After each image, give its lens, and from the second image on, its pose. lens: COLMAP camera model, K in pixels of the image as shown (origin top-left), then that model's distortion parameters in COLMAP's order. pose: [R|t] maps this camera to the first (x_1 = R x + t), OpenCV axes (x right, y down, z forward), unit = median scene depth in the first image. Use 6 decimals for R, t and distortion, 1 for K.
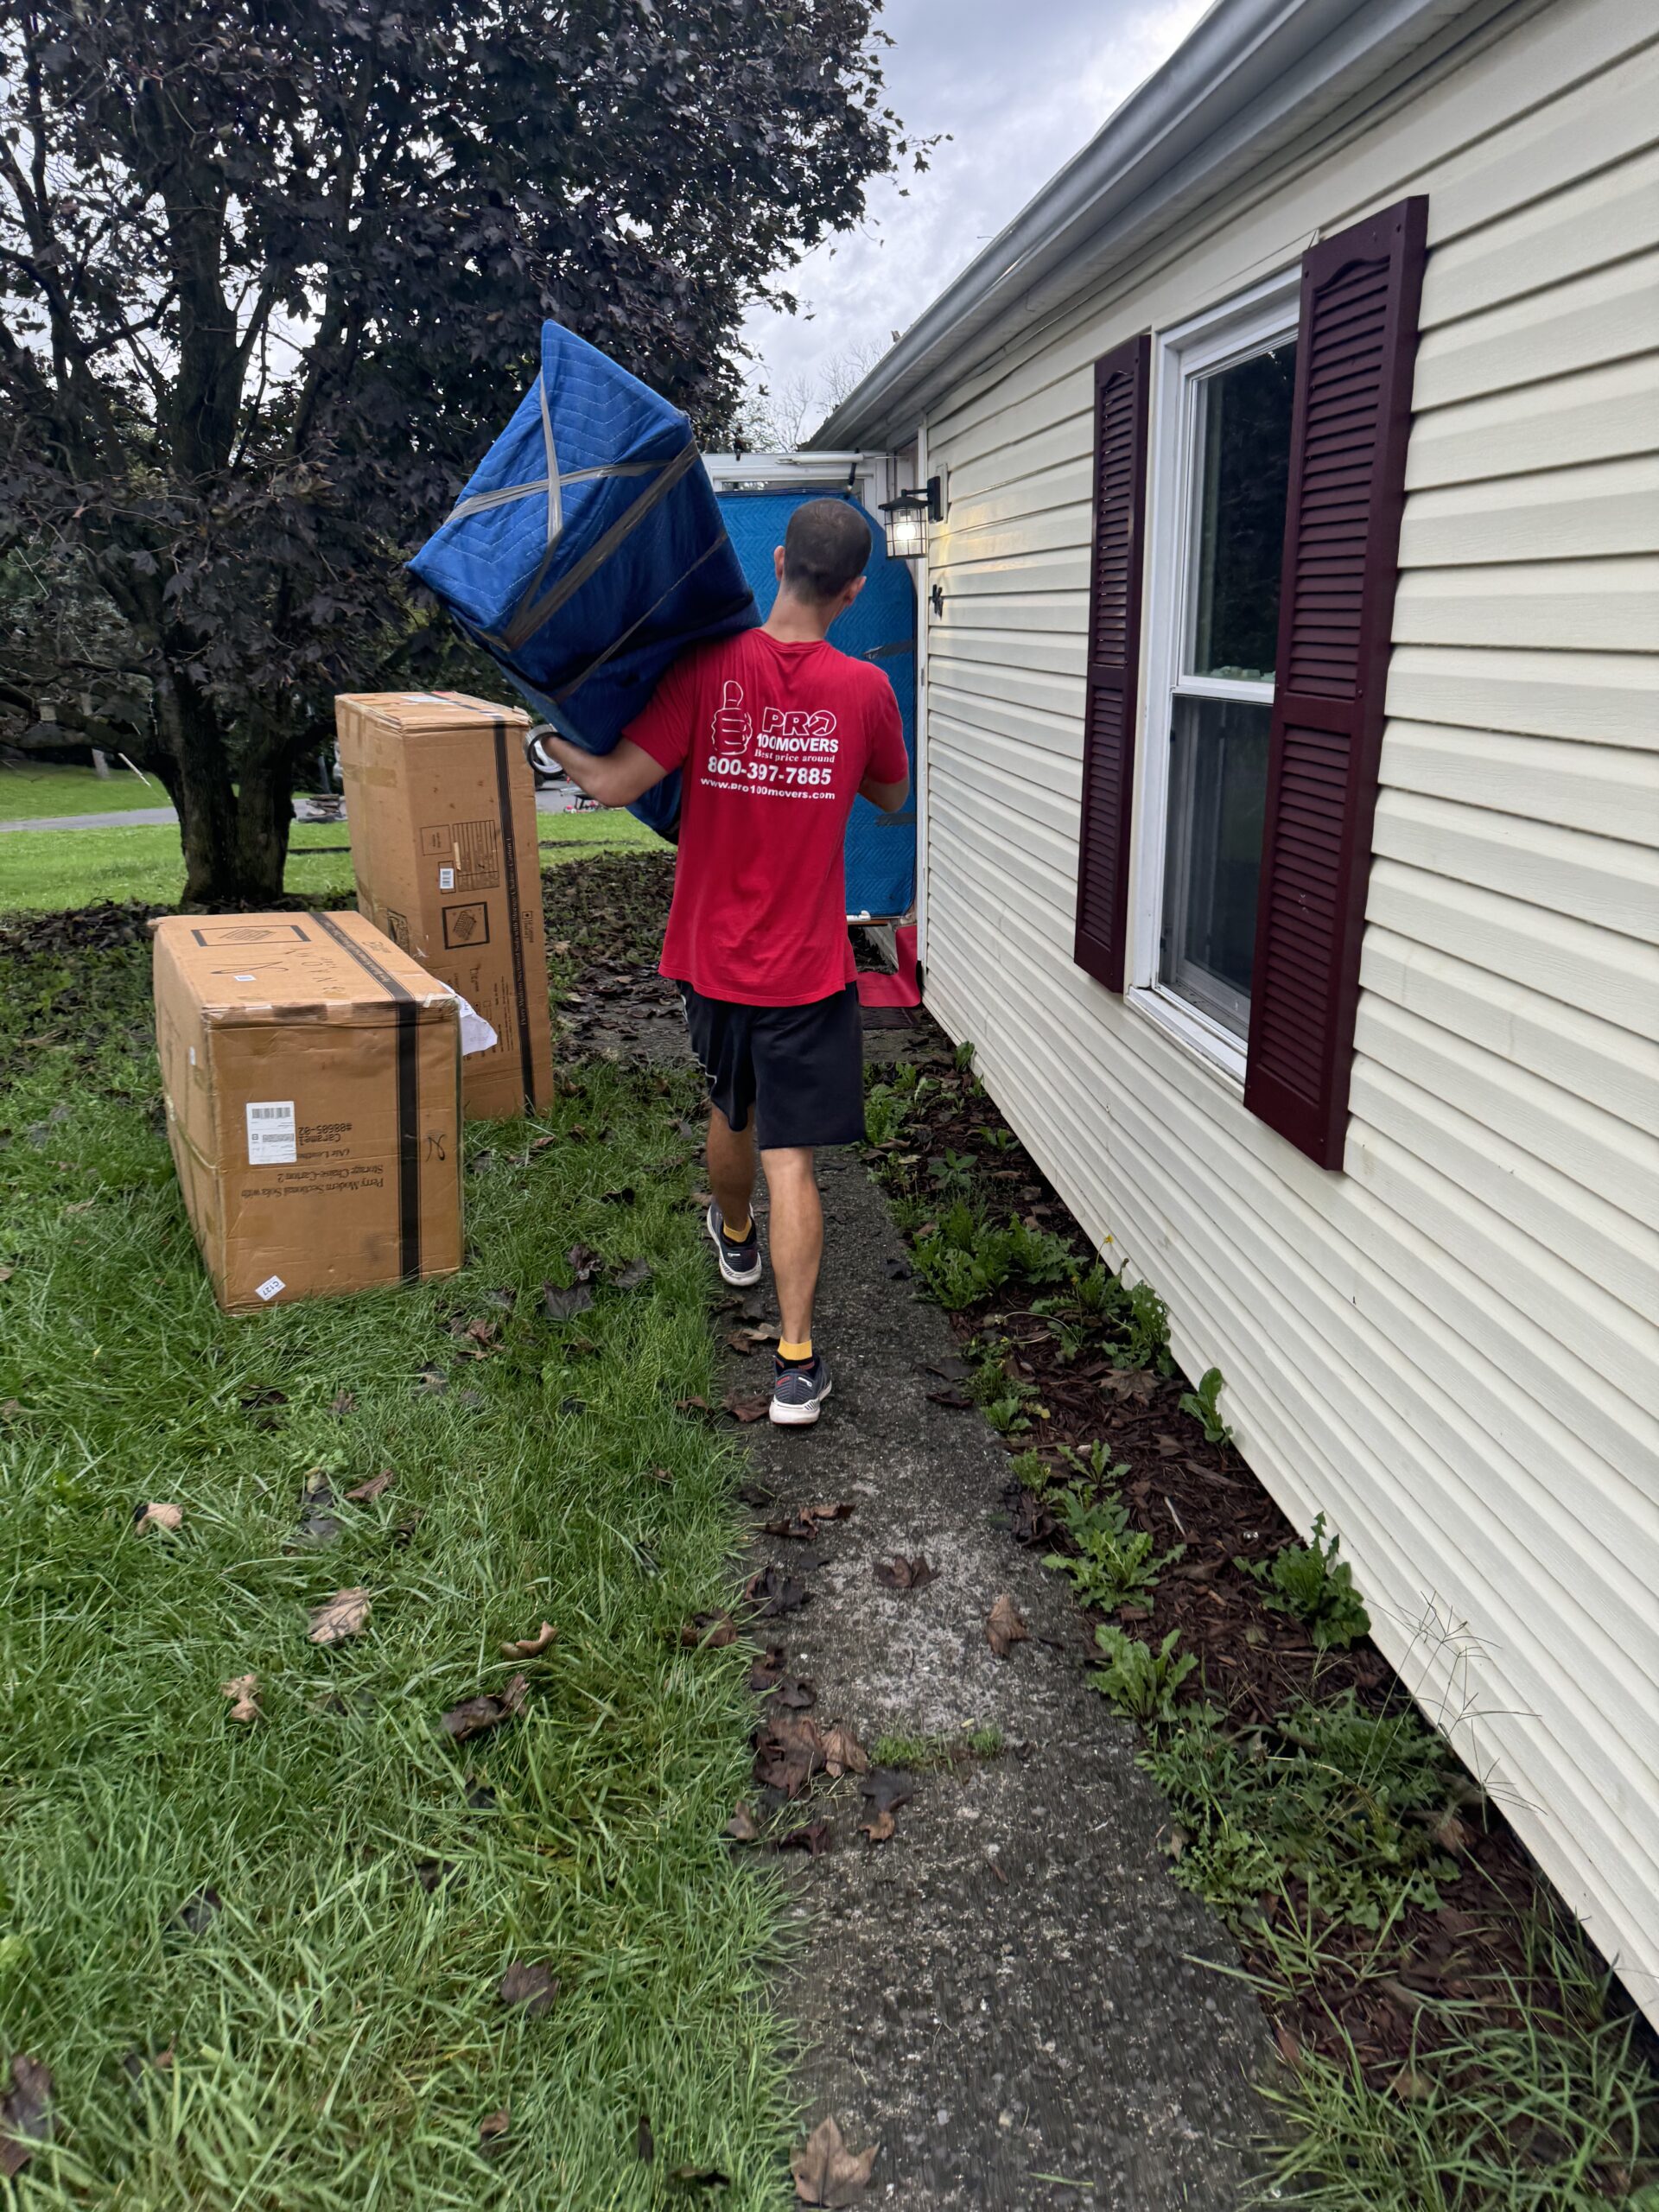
lens RADIAL K [[1620.5, 0, 836.5], [0, 1620.5, 1103.4], [0, 0, 1]] dist [0.109983, -0.206033]
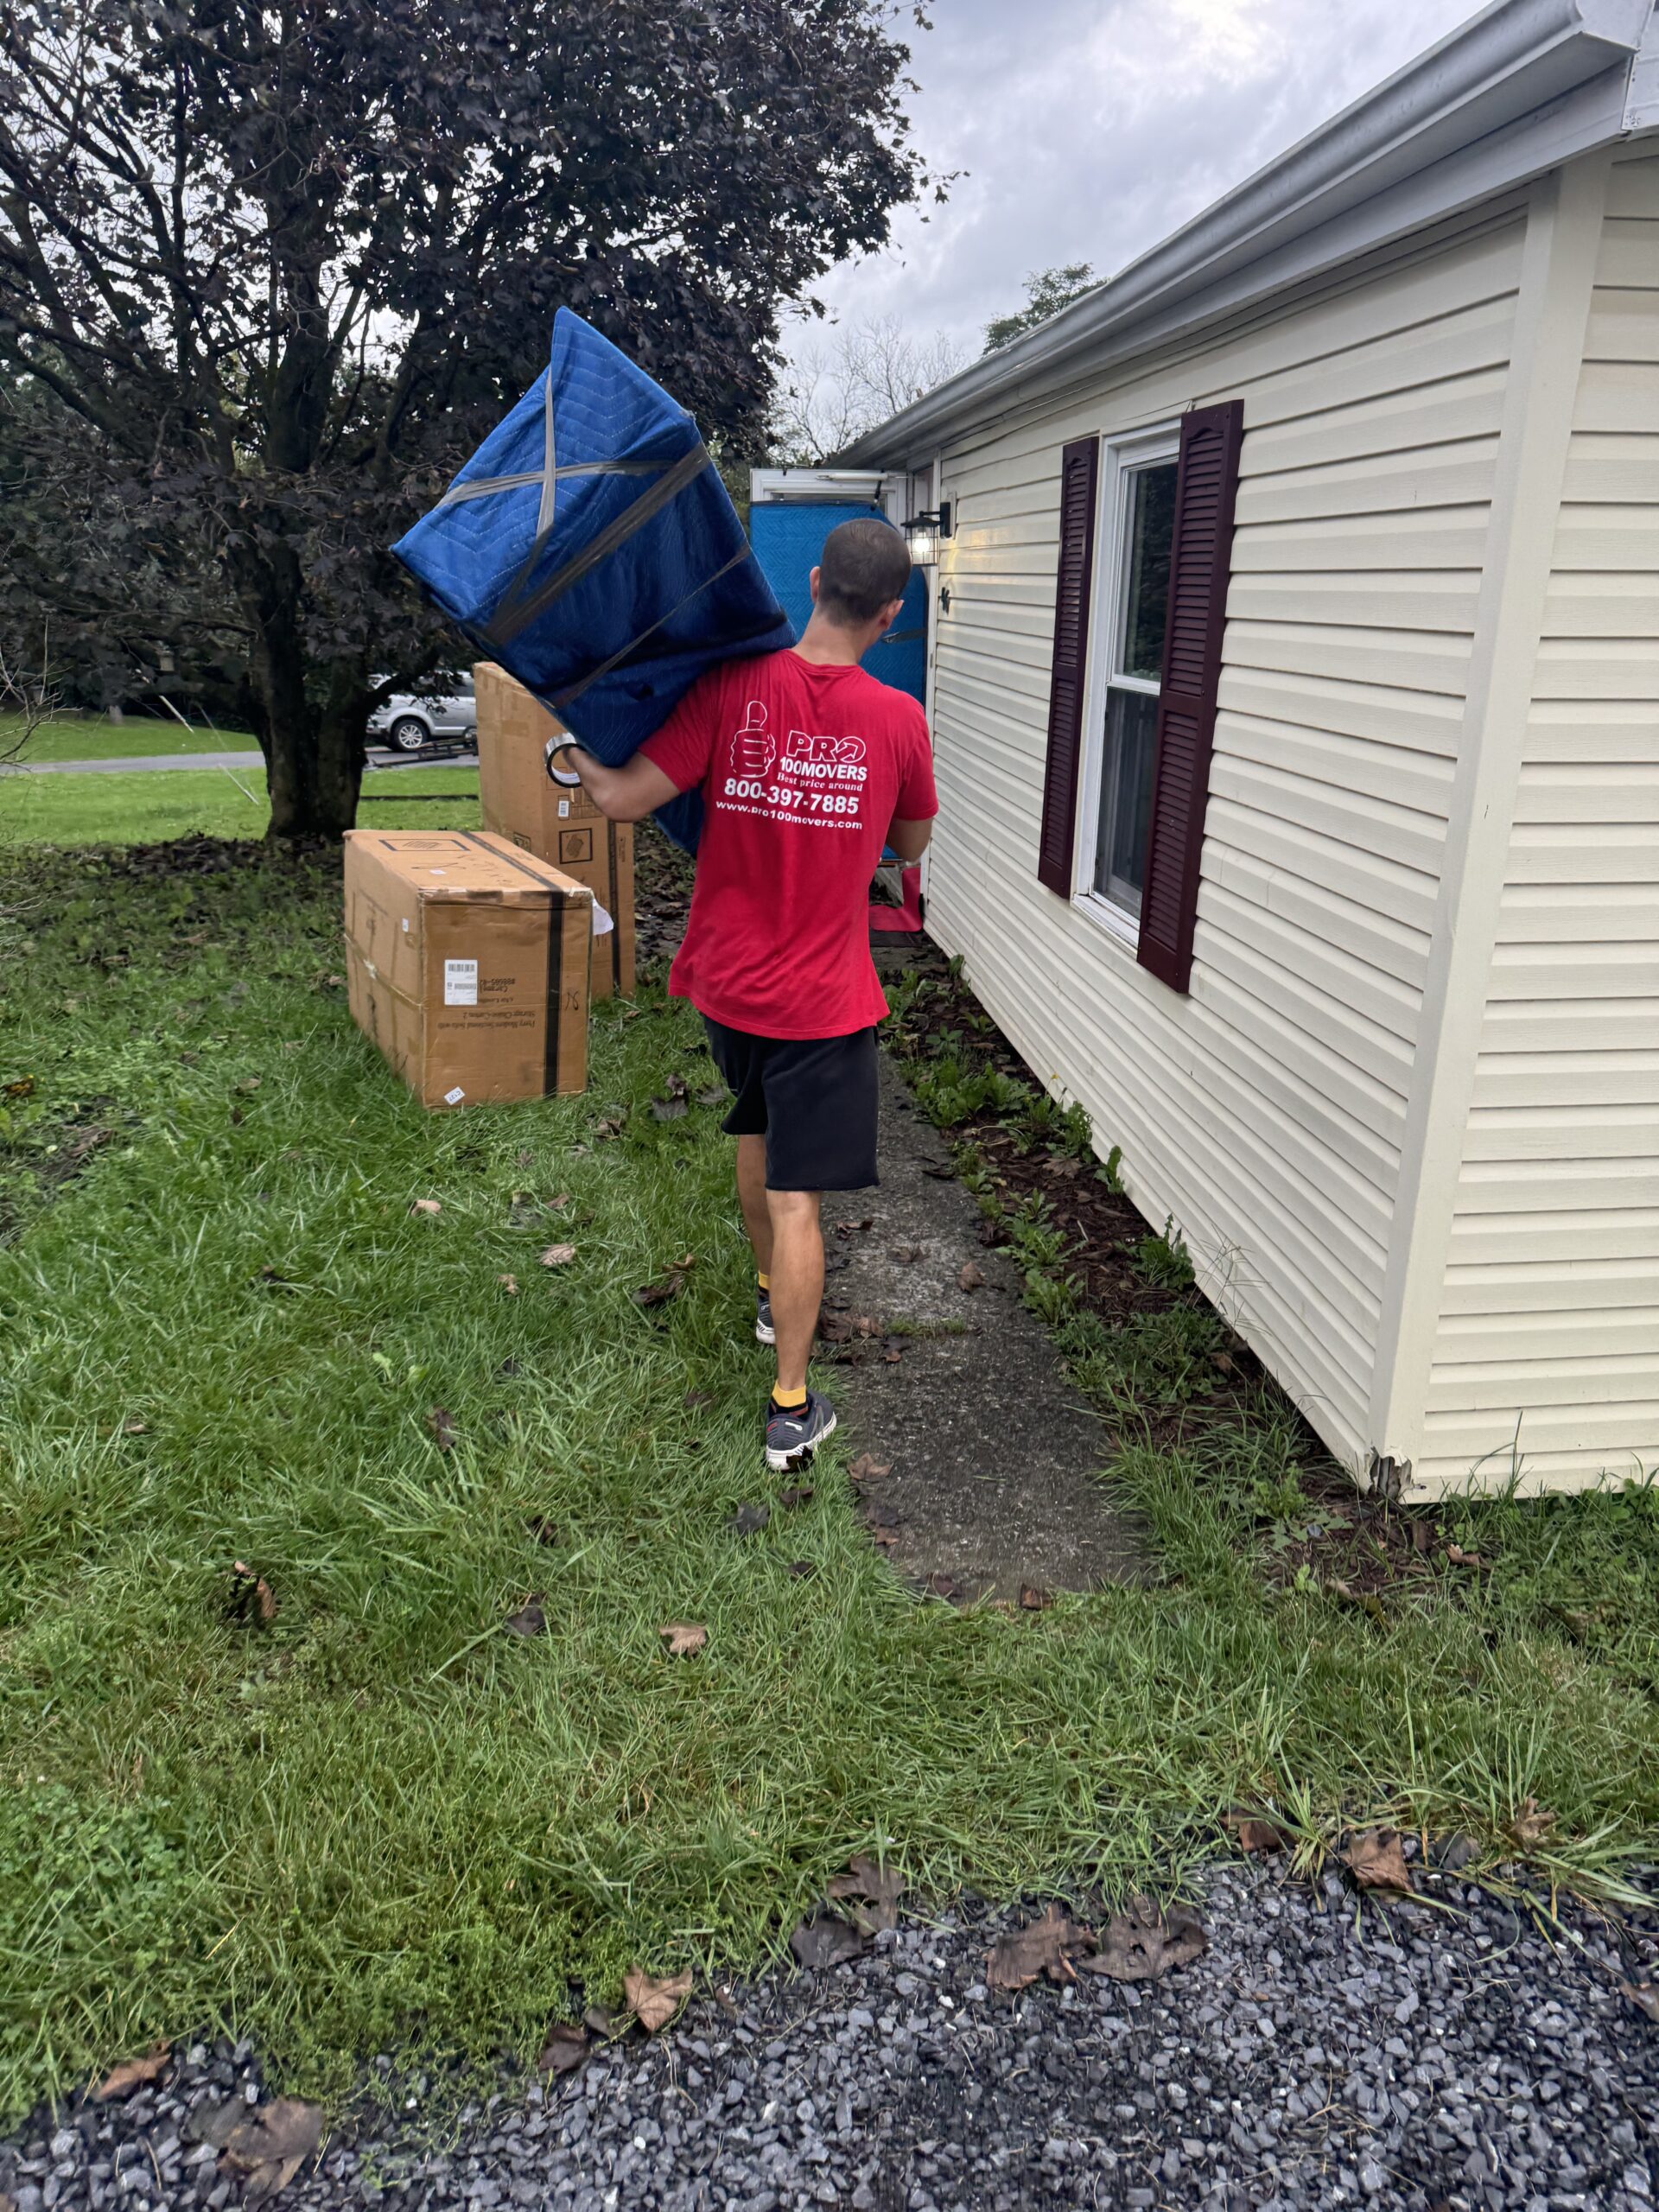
lens RADIAL K [[1558.1, 0, 850.0], [0, 1558.1, 1115.8], [0, 0, 1]] dist [0.102844, -0.180887]
pose [[0.999555, 0.026992, 0.012689, -0.026086], [-0.027419, 0.999019, 0.034787, 0.077924], [-0.011737, -0.035120, 0.999314, -0.358087]]
